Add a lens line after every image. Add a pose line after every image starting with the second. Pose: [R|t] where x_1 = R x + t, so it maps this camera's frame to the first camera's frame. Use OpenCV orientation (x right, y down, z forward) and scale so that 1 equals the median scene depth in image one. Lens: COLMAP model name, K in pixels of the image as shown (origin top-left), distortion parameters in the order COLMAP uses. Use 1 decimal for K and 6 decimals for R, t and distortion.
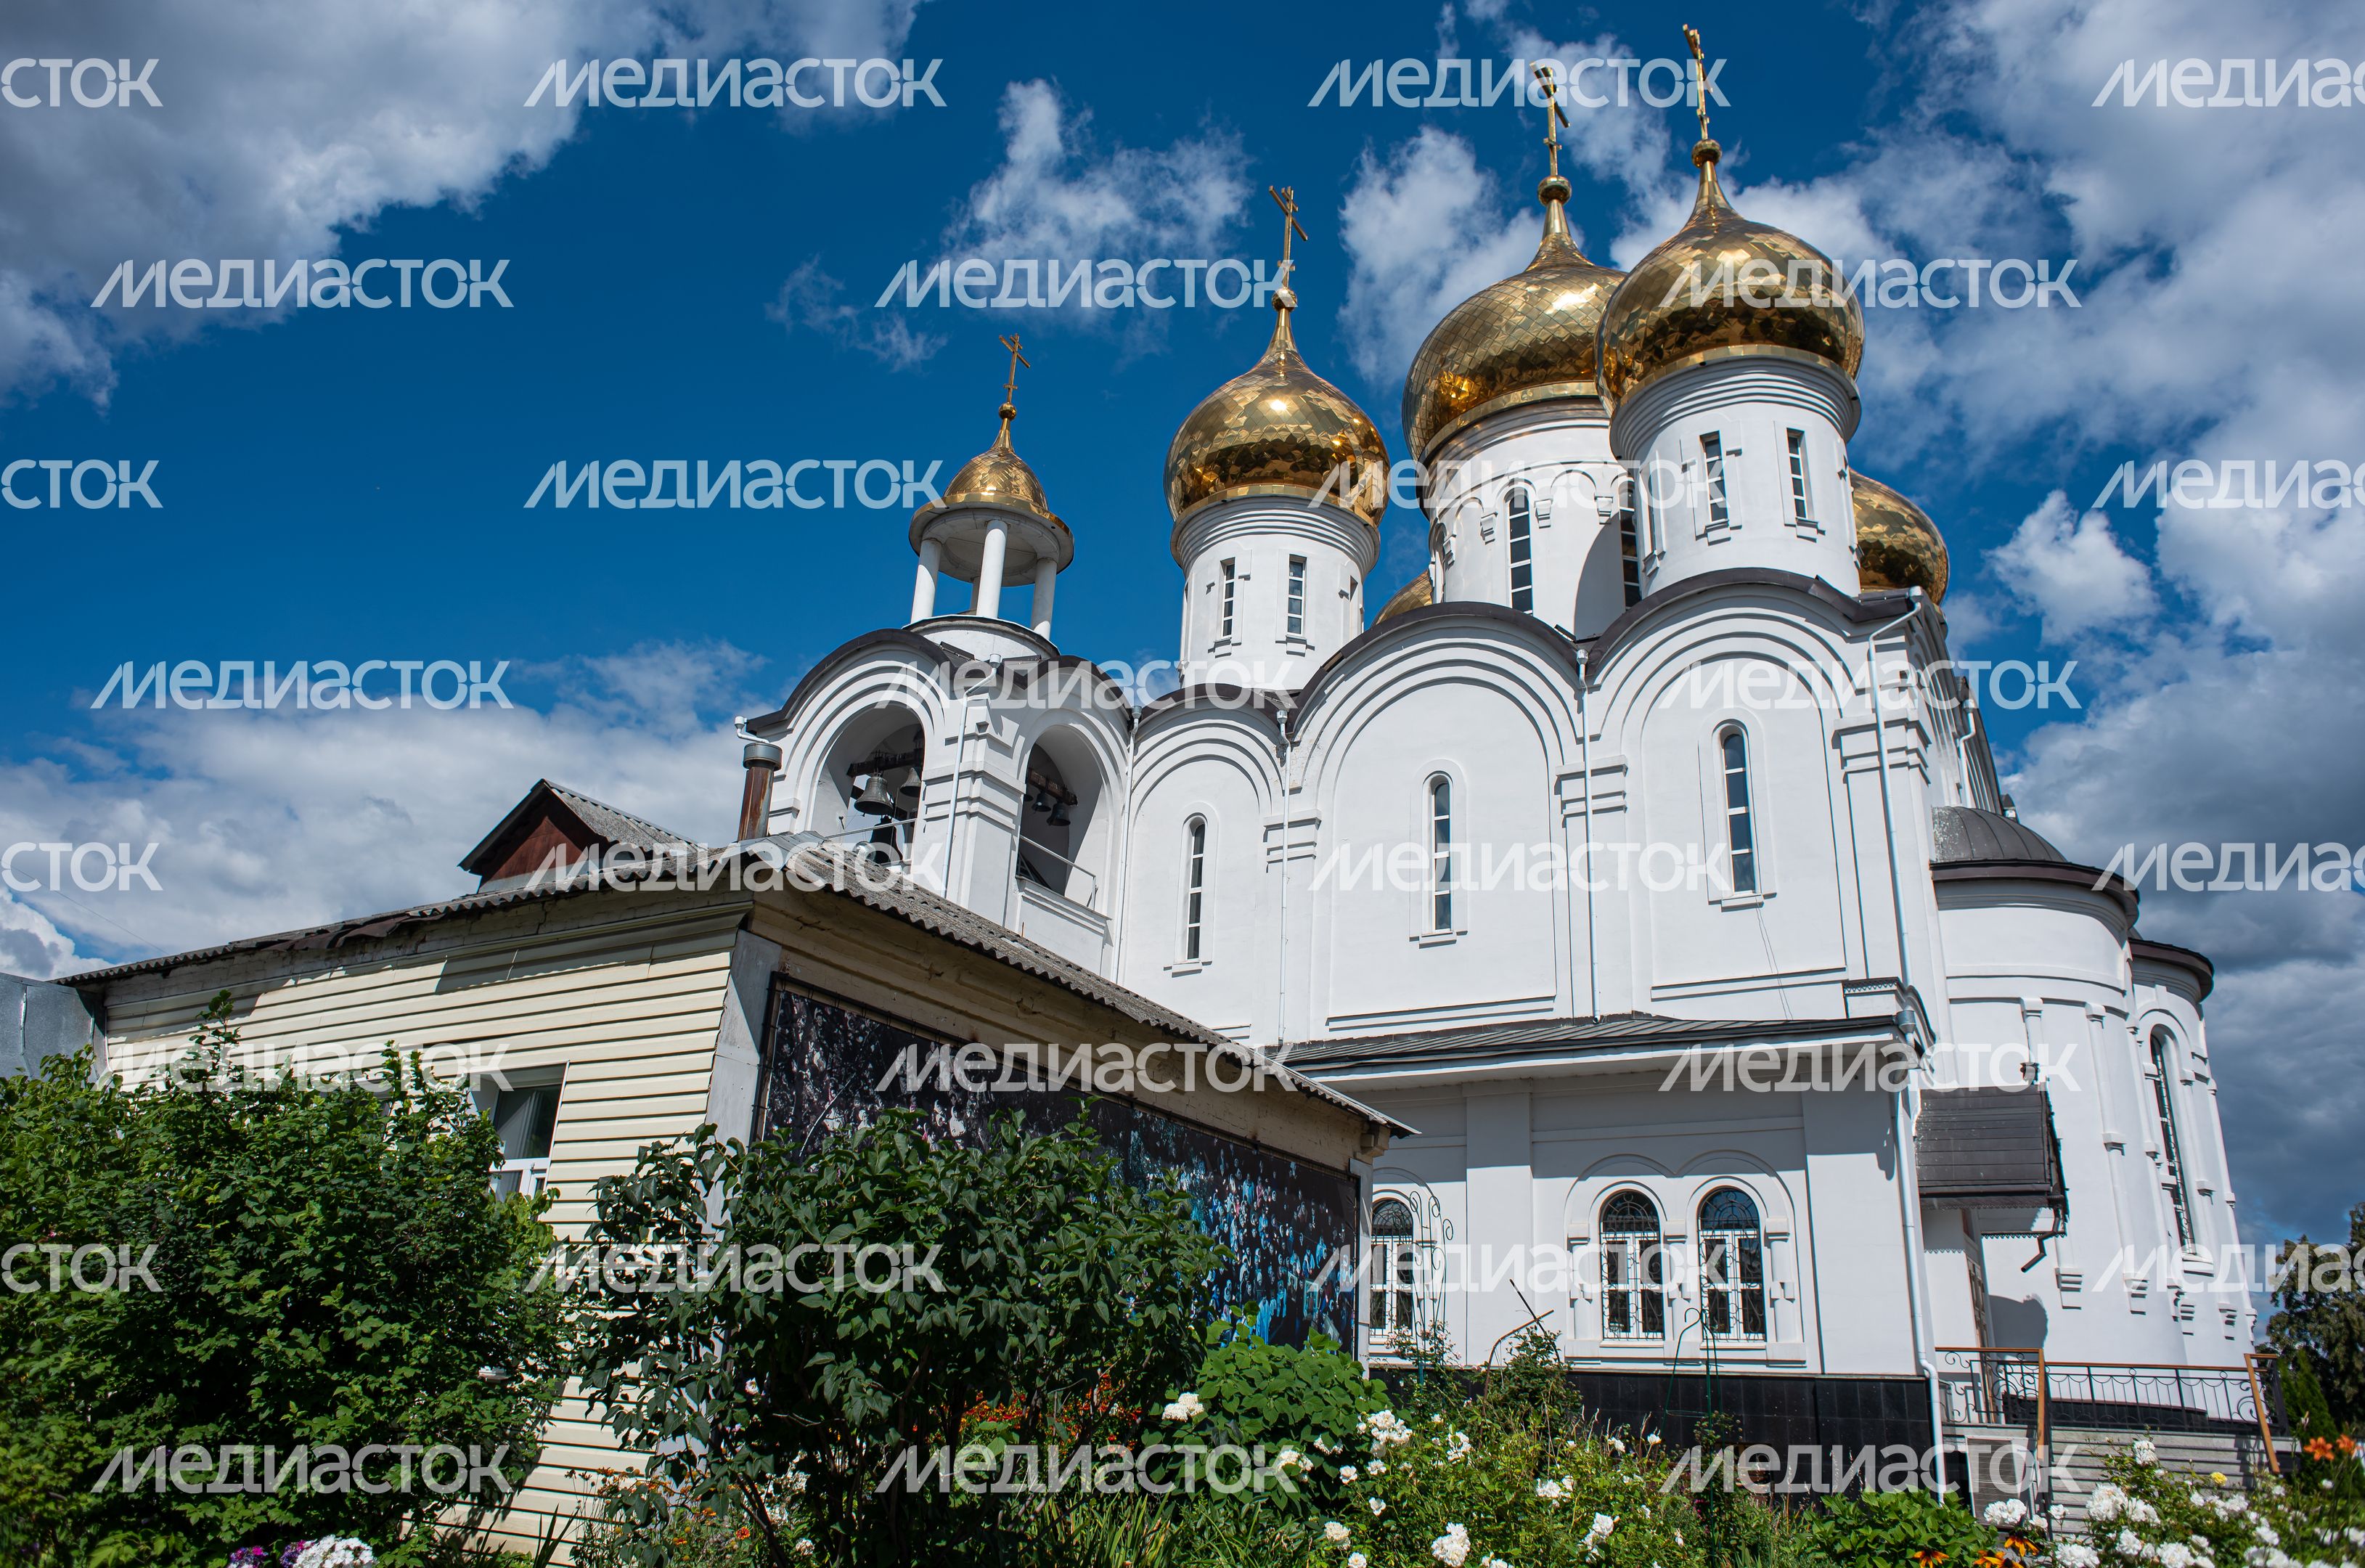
lens RADIAL K [[1620.6, 0, 1186.4], [0, 1620.6, 779.1], [0, 0, 1]] dist [-0.085948, 0.079989]
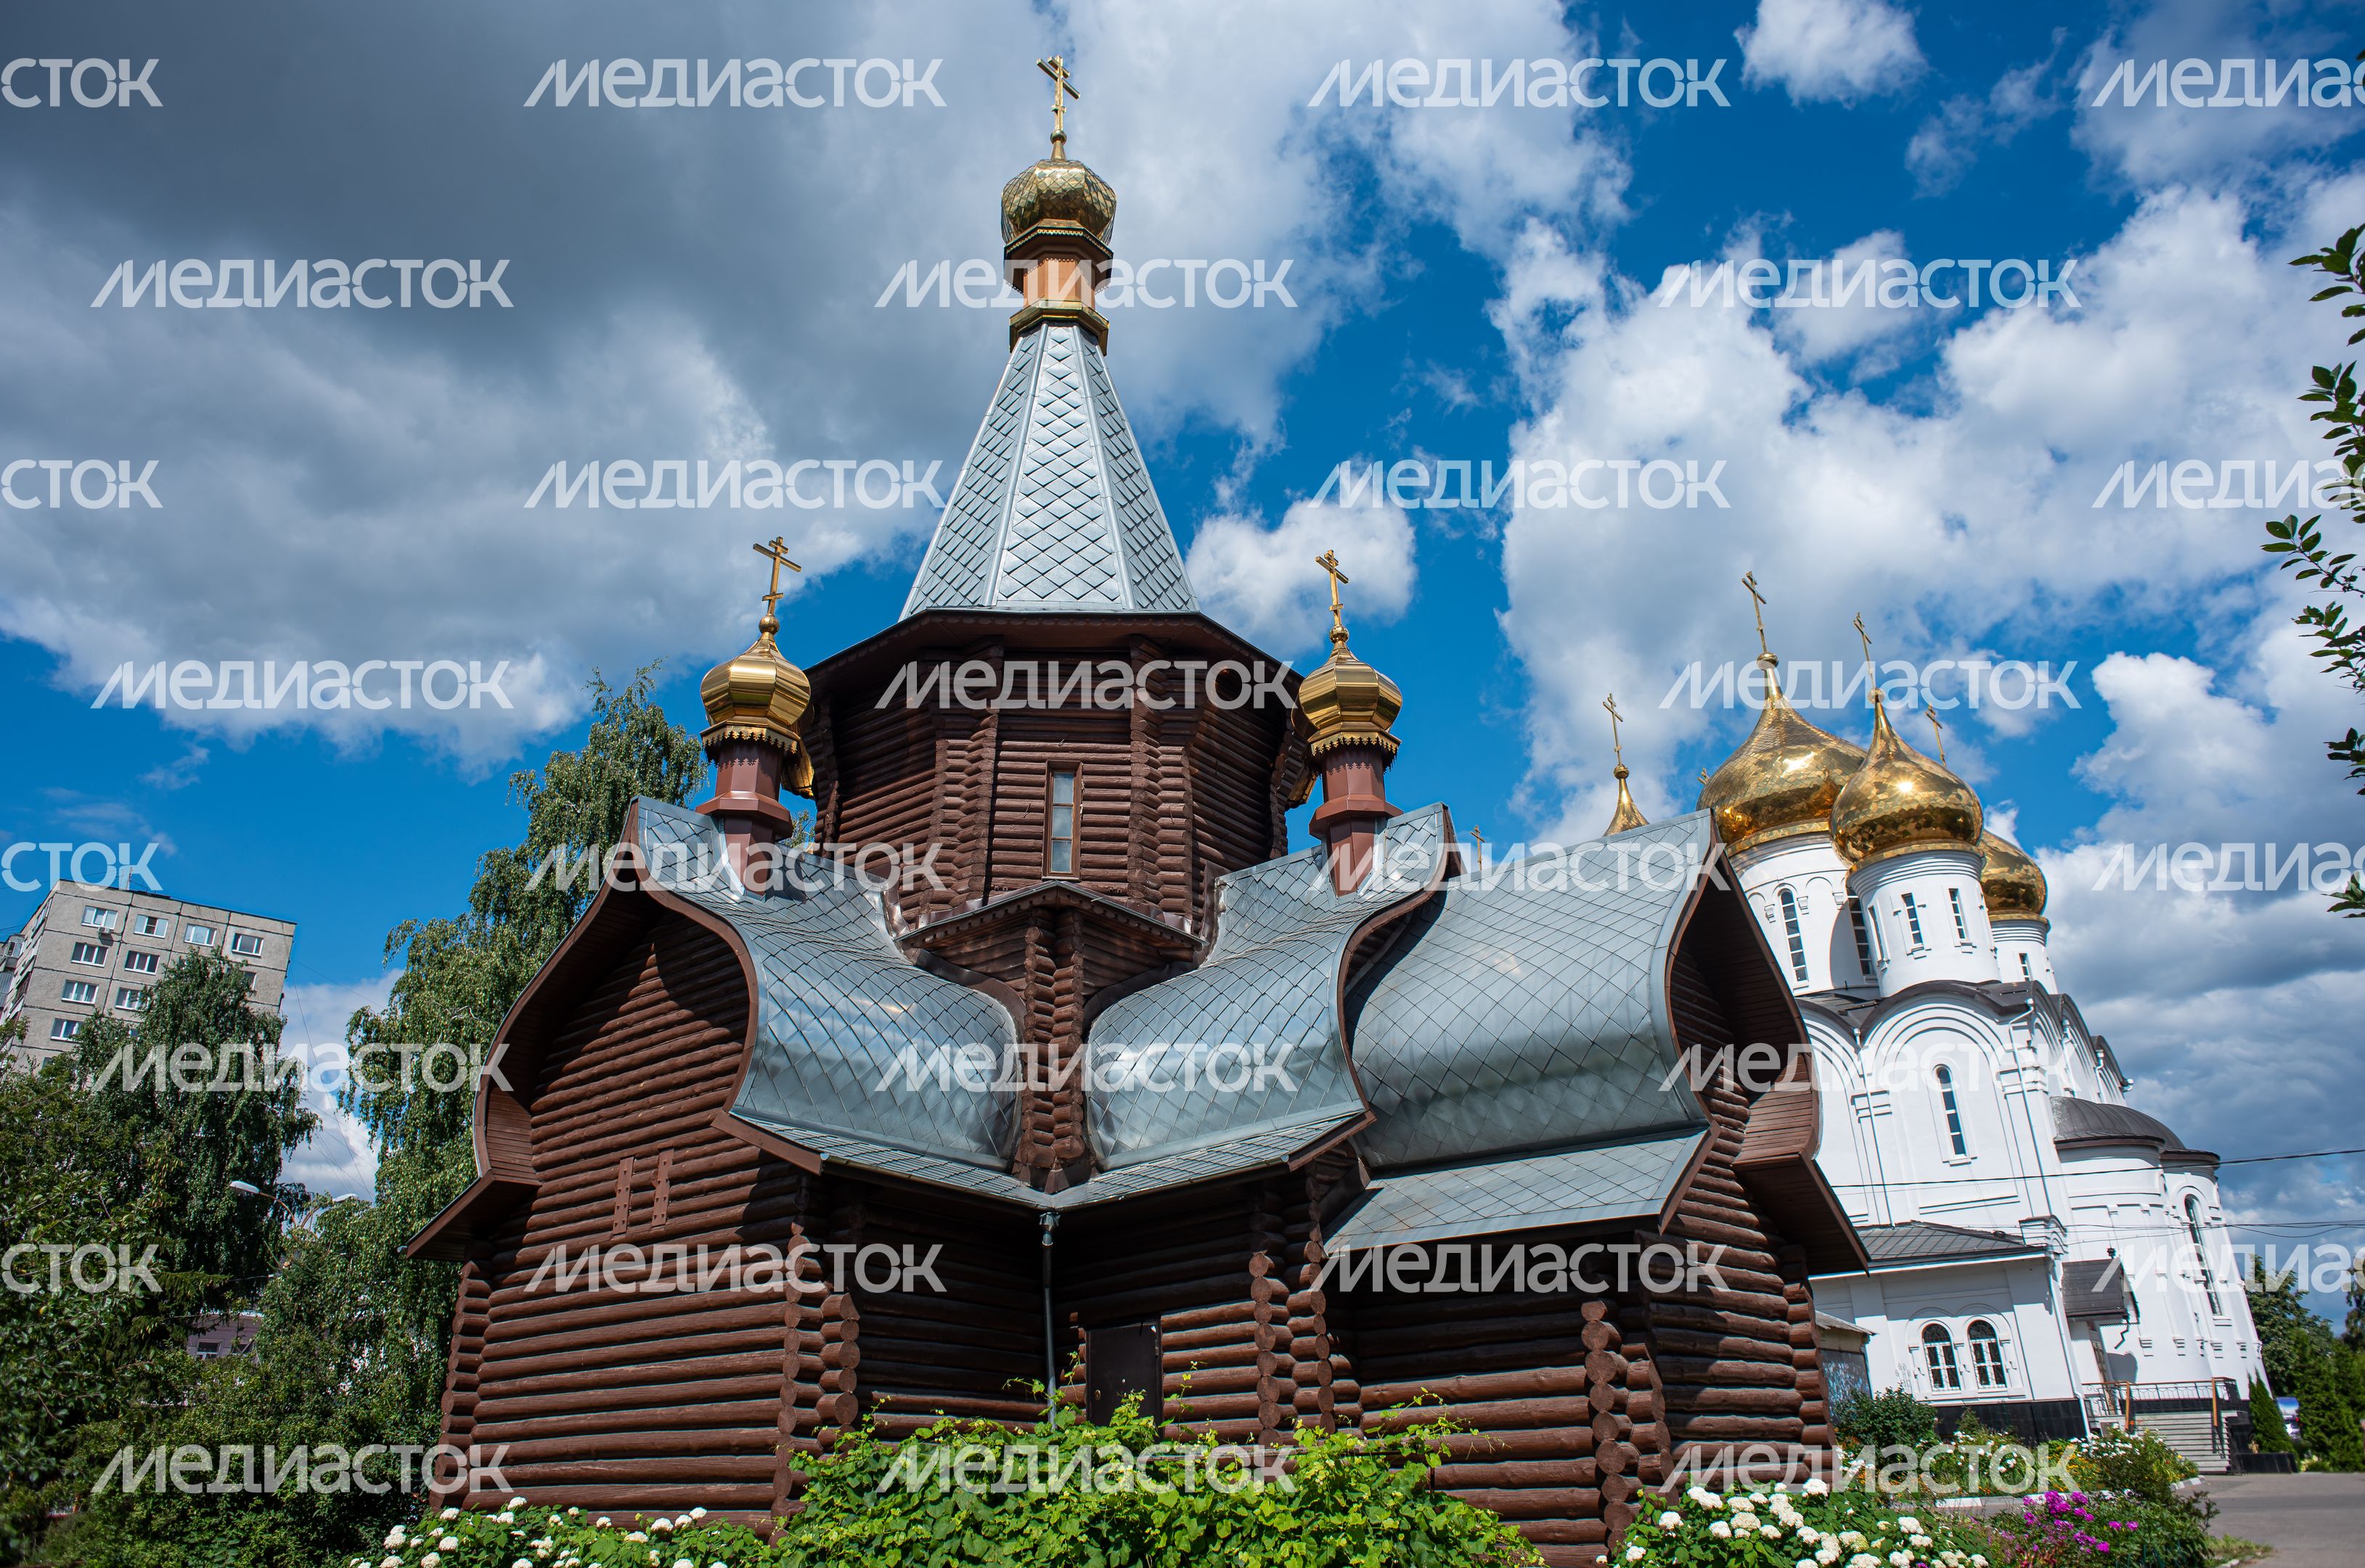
lens RADIAL K [[1620.6, 0, 1186.4], [0, 1620.6, 779.1], [0, 0, 1]] dist [-0.085948, 0.079989]
pose [[0.990882, -0.118126, -0.064802, -0.379117], [0.116228, 0.992696, -0.032325, -0.395930], [0.068147, 0.024499, 0.997374, -0.942565]]
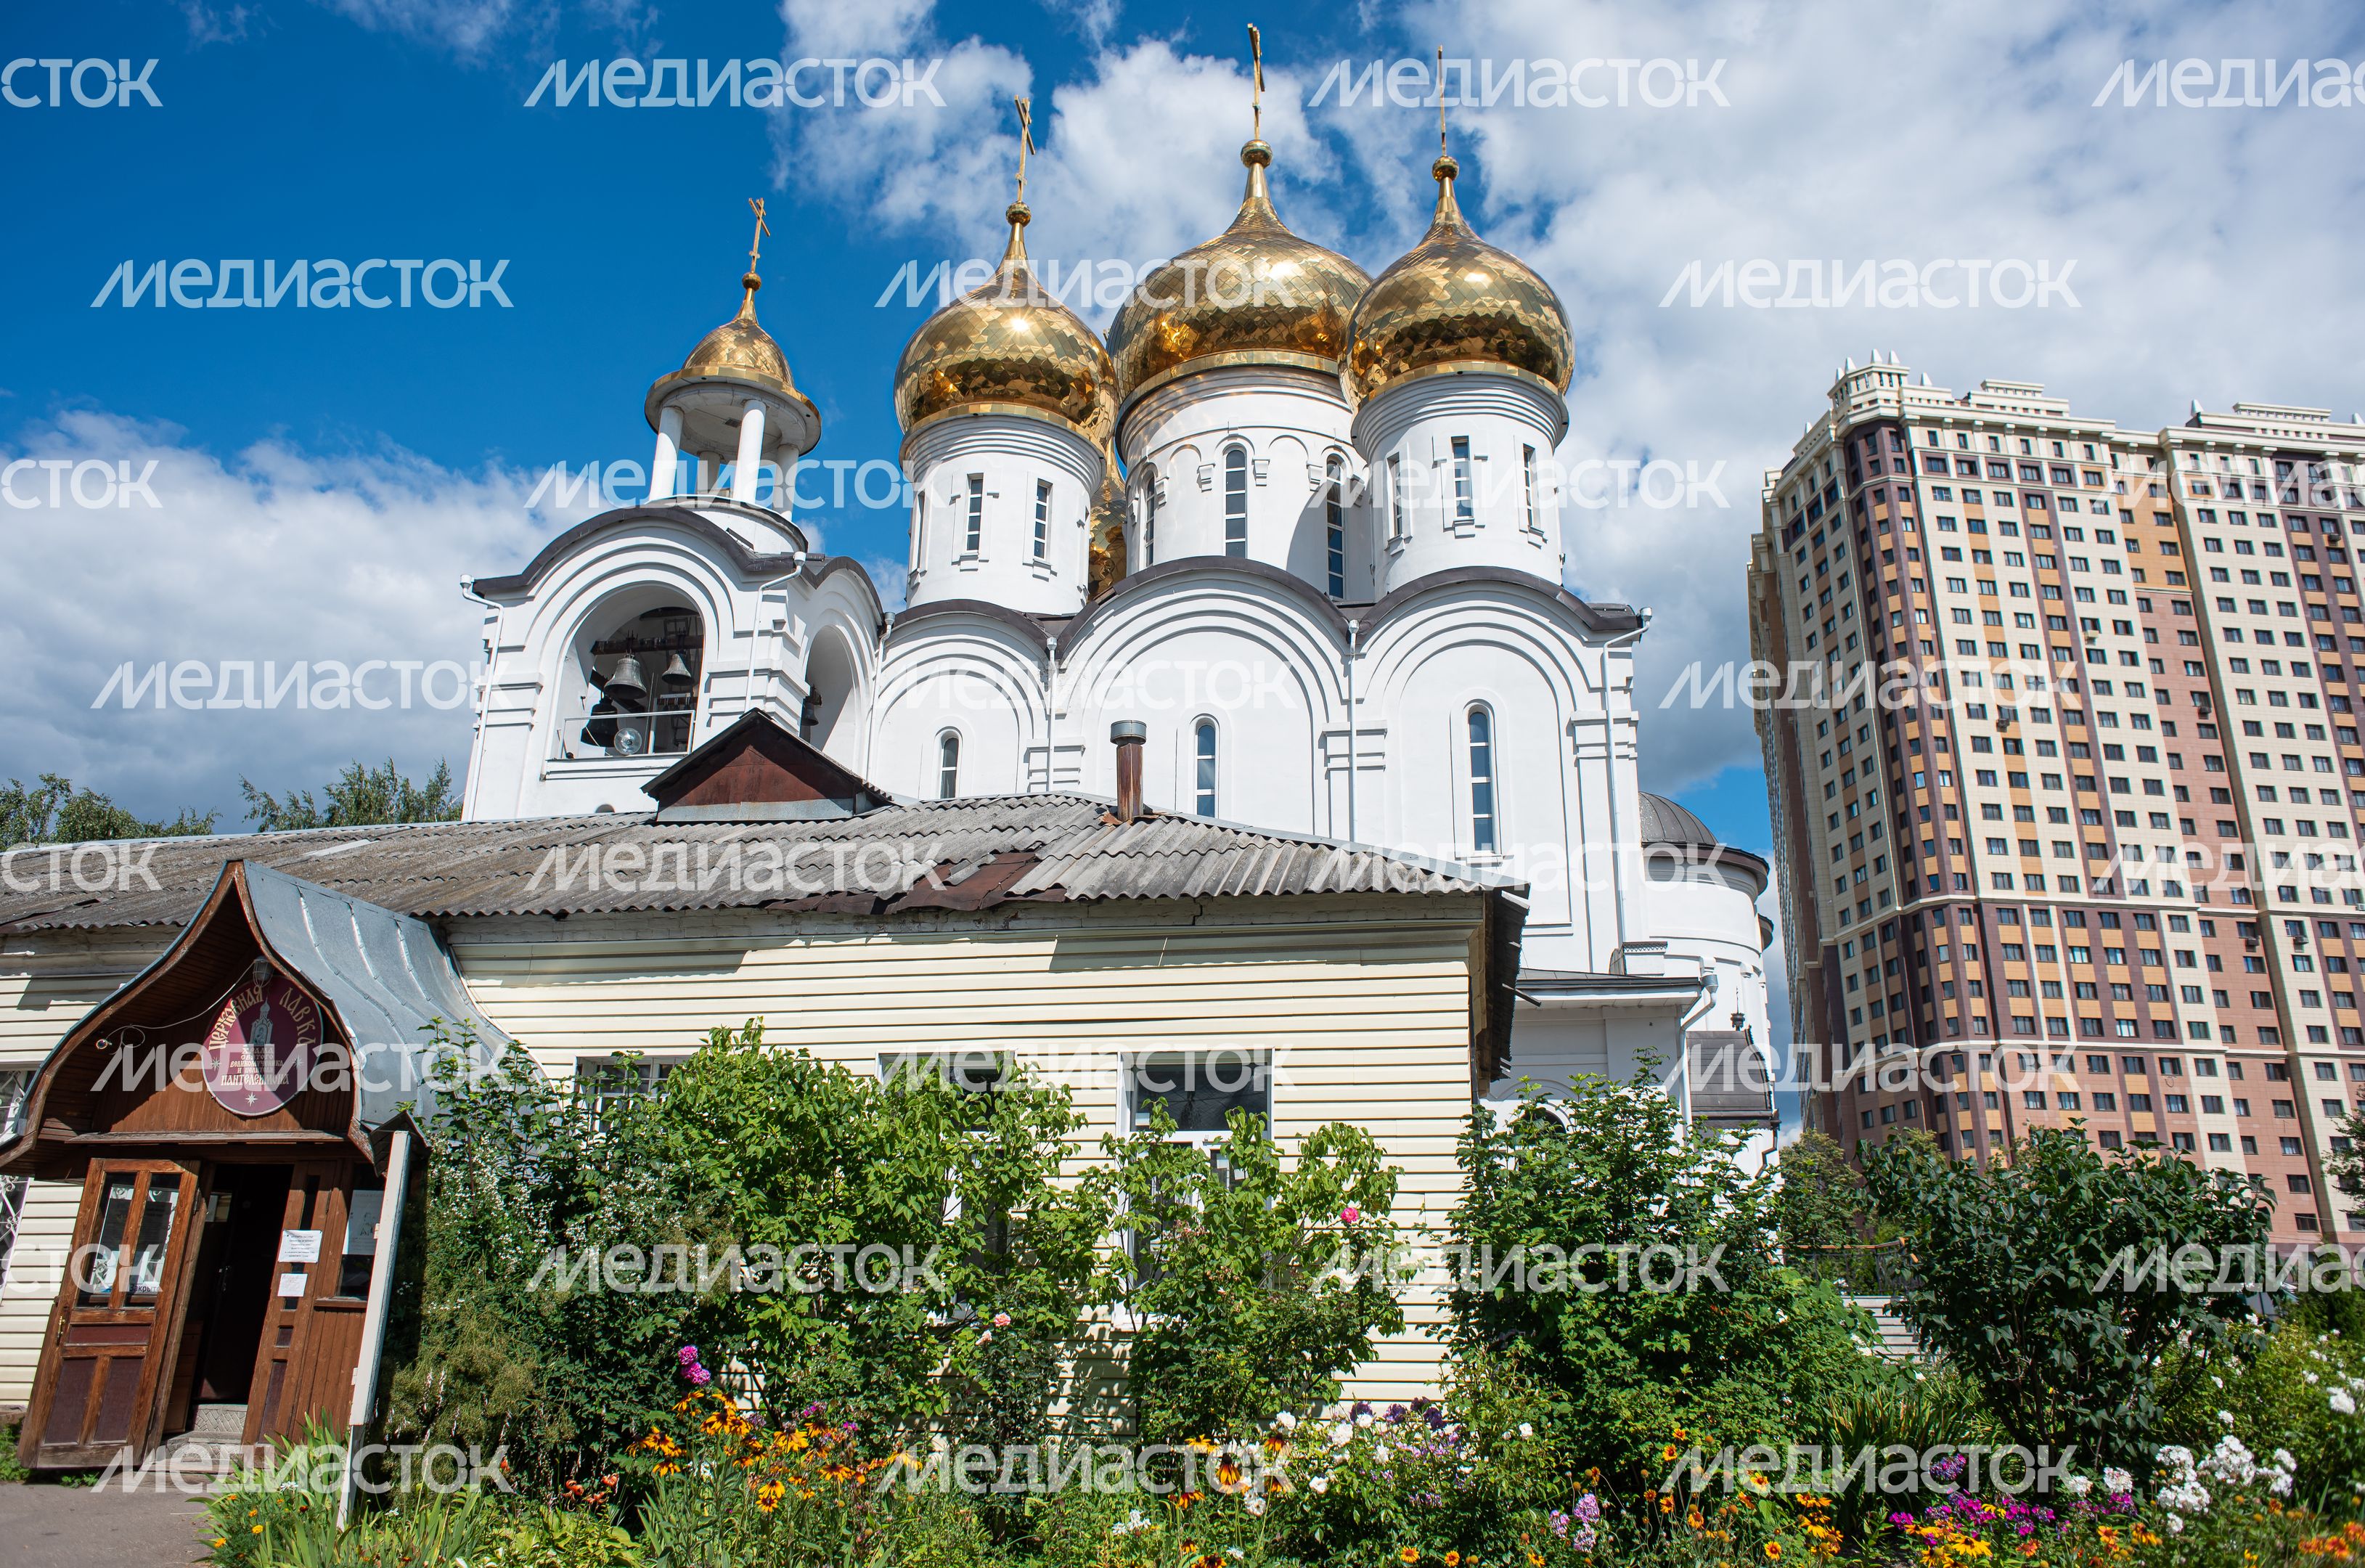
lens RADIAL K [[1632.0, 0, 1185.0], [0, 1632.0, 780.6], [0, 0, 1]] dist [-0.087065, 0.080076]
pose [[0.923998, 0.079694, 0.374000, -0.263022], [-0.107647, 0.992698, 0.054422, -0.018586], [-0.366932, -0.090546, 0.925830, -0.001143]]
